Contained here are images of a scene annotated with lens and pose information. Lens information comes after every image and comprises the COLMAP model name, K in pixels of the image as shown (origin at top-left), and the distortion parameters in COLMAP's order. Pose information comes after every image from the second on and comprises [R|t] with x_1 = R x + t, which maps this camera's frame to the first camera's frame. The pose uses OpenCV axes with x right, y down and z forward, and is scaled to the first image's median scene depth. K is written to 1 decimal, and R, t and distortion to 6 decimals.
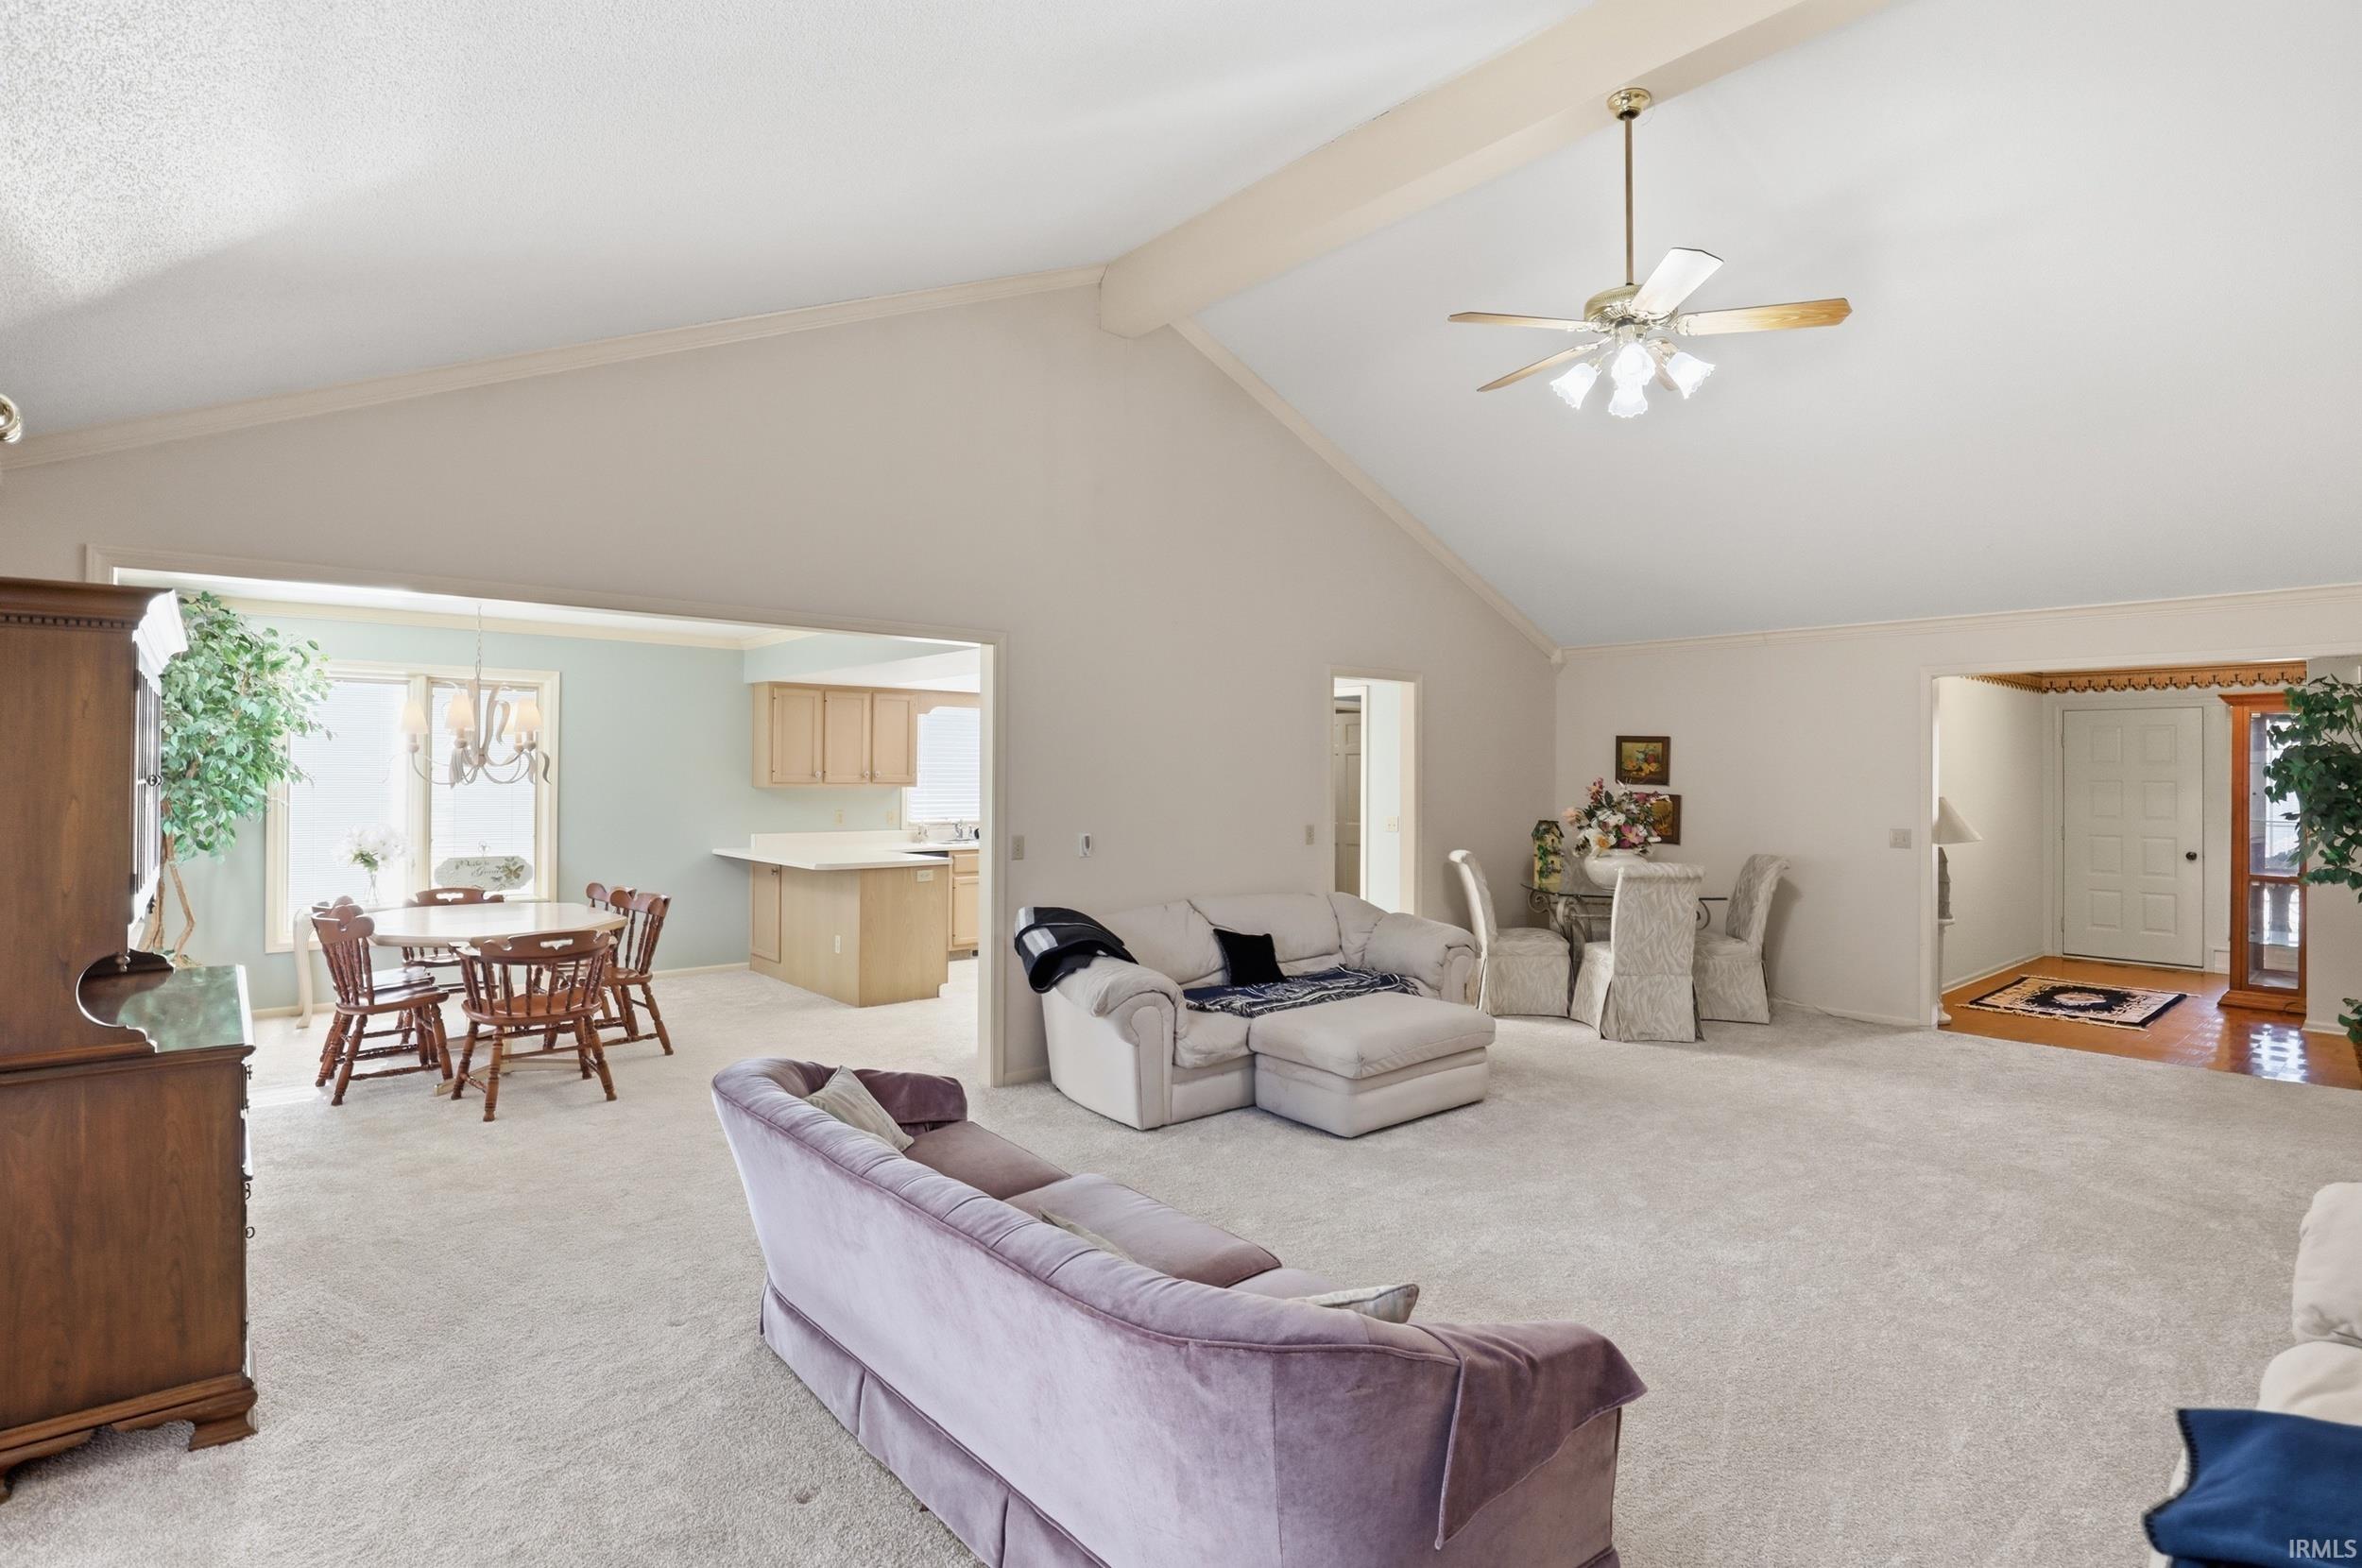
lens RADIAL K [[1146.3, 0, 1207.4], [0, 1146.3, 764.5], [0, 0, 1]] dist [-0.035486, 0.000448]
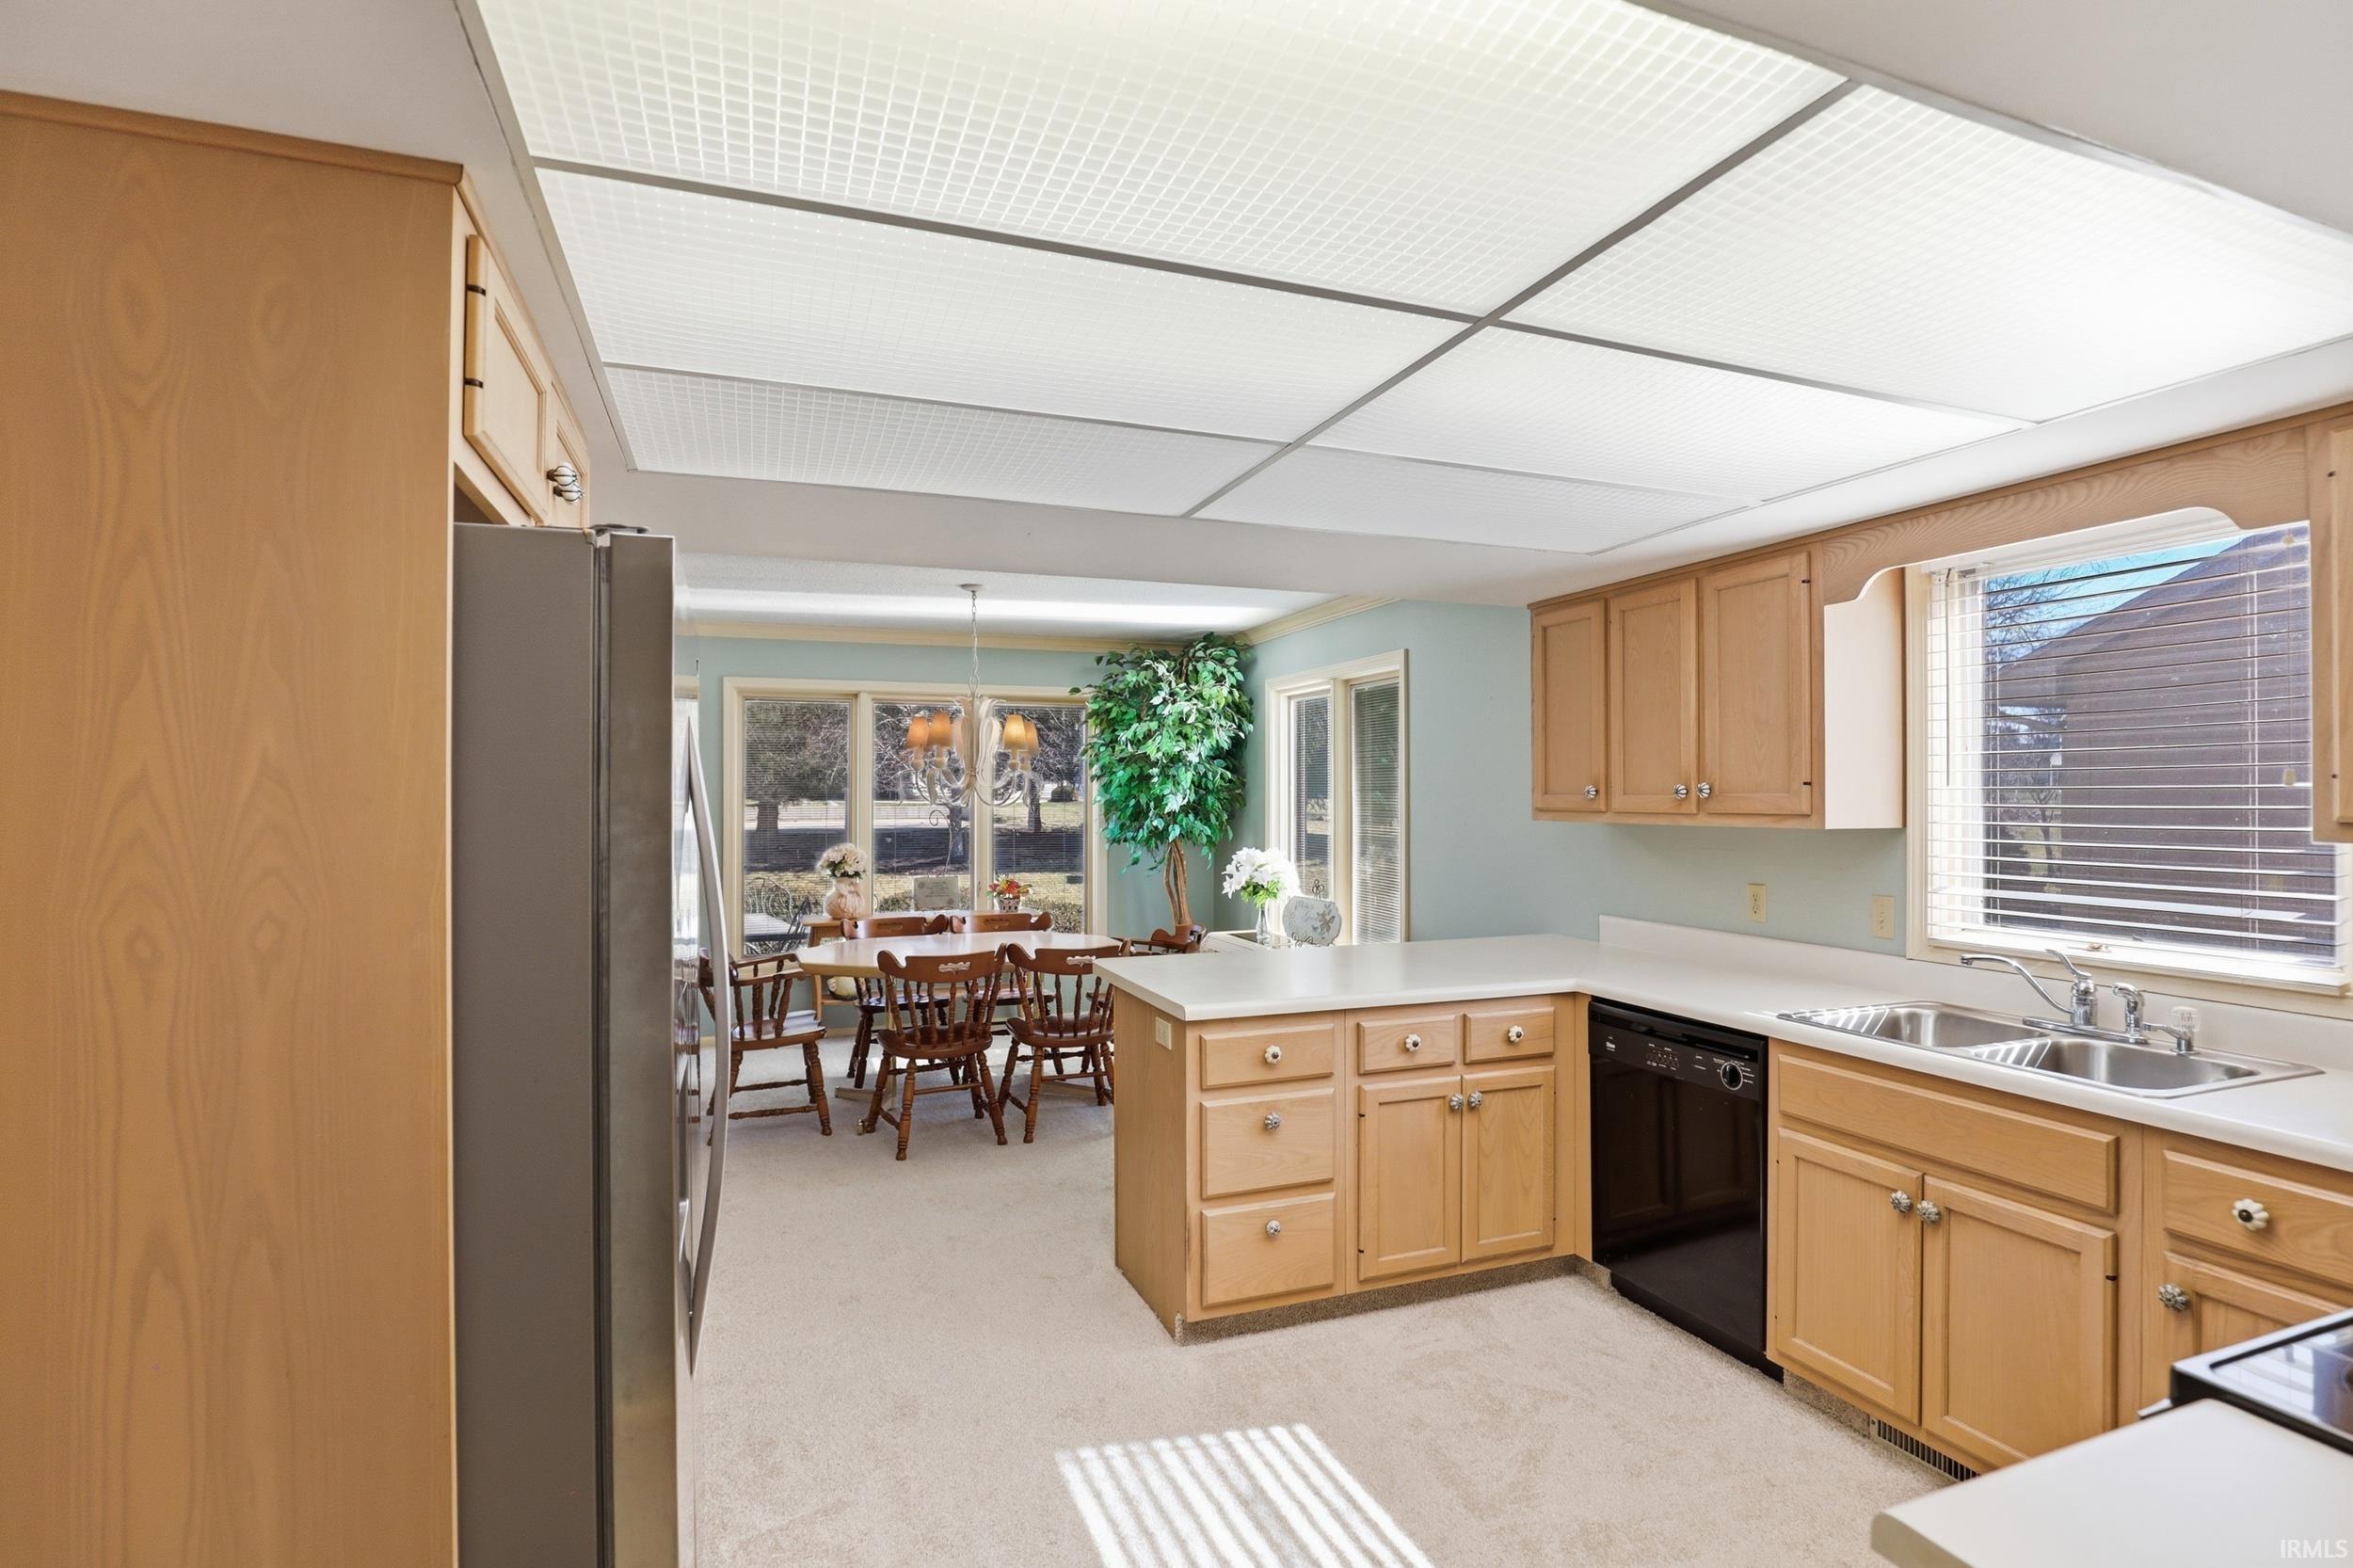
lens RADIAL K [[1146.3, 0, 1182.3], [0, 1146.3, 789.8], [0, 0, 1]] dist [-0.026402, 0.002167]
pose [[-0.375663, -0.012949, -0.926666, 0.141562], [0.004181, 0.999869, -0.015666, 0.015522], [0.926747, -0.009760, -0.375560, 1.156924]]
